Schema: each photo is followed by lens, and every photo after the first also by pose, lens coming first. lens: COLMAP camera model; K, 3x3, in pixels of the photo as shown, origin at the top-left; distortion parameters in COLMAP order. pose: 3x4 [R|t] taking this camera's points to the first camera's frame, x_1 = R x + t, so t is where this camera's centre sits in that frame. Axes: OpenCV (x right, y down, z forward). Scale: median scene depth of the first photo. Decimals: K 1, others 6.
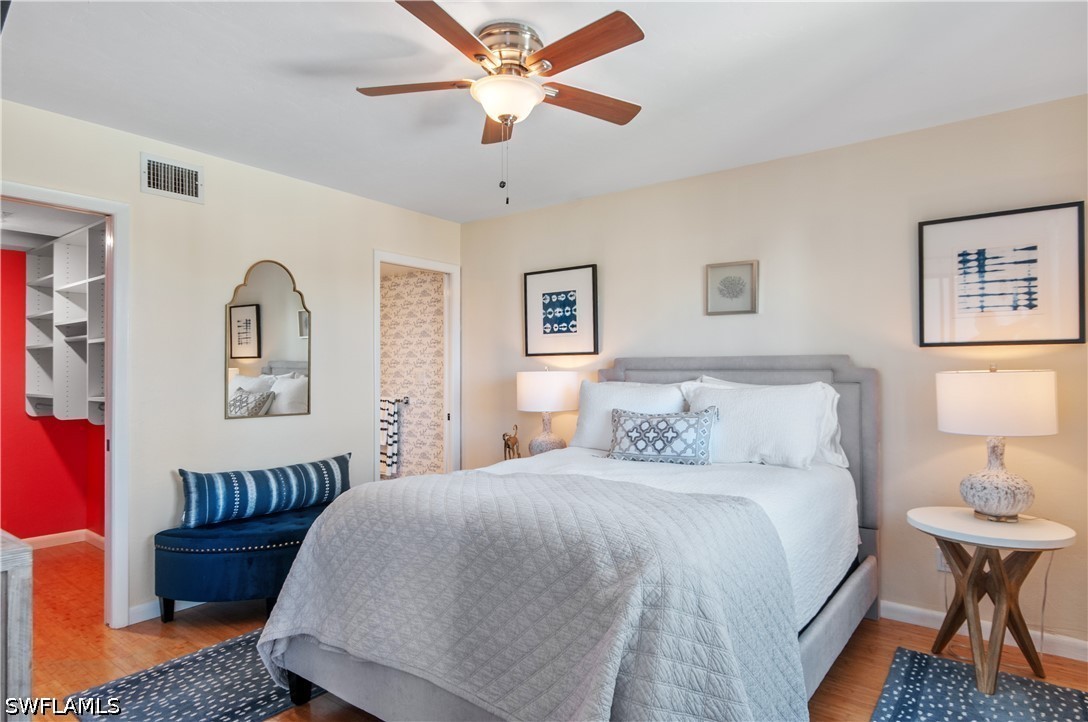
lens RADIAL K [[618.3, 0, 544.0], [0, 618.3, 361.0], [0, 0, 1]] dist [0.002089, 0.000696]
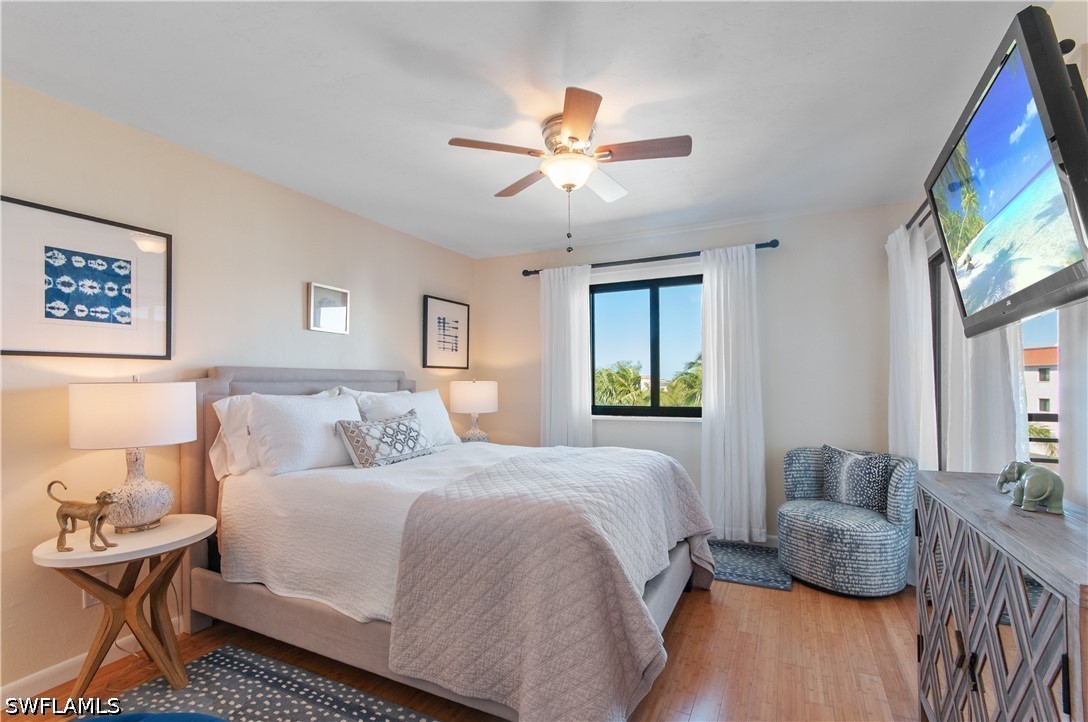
lens RADIAL K [[497.5, 0, 543.8], [0, 497.5, 380.5], [0, 0, 1]] dist [-0.000501, 0.000130]
pose [[-0.201683, 0.007886, 0.979419, -0.556845], [-0.005980, 0.999939, -0.009282, 0.016185], [-0.979433, -0.007729, -0.201624, 0.664468]]
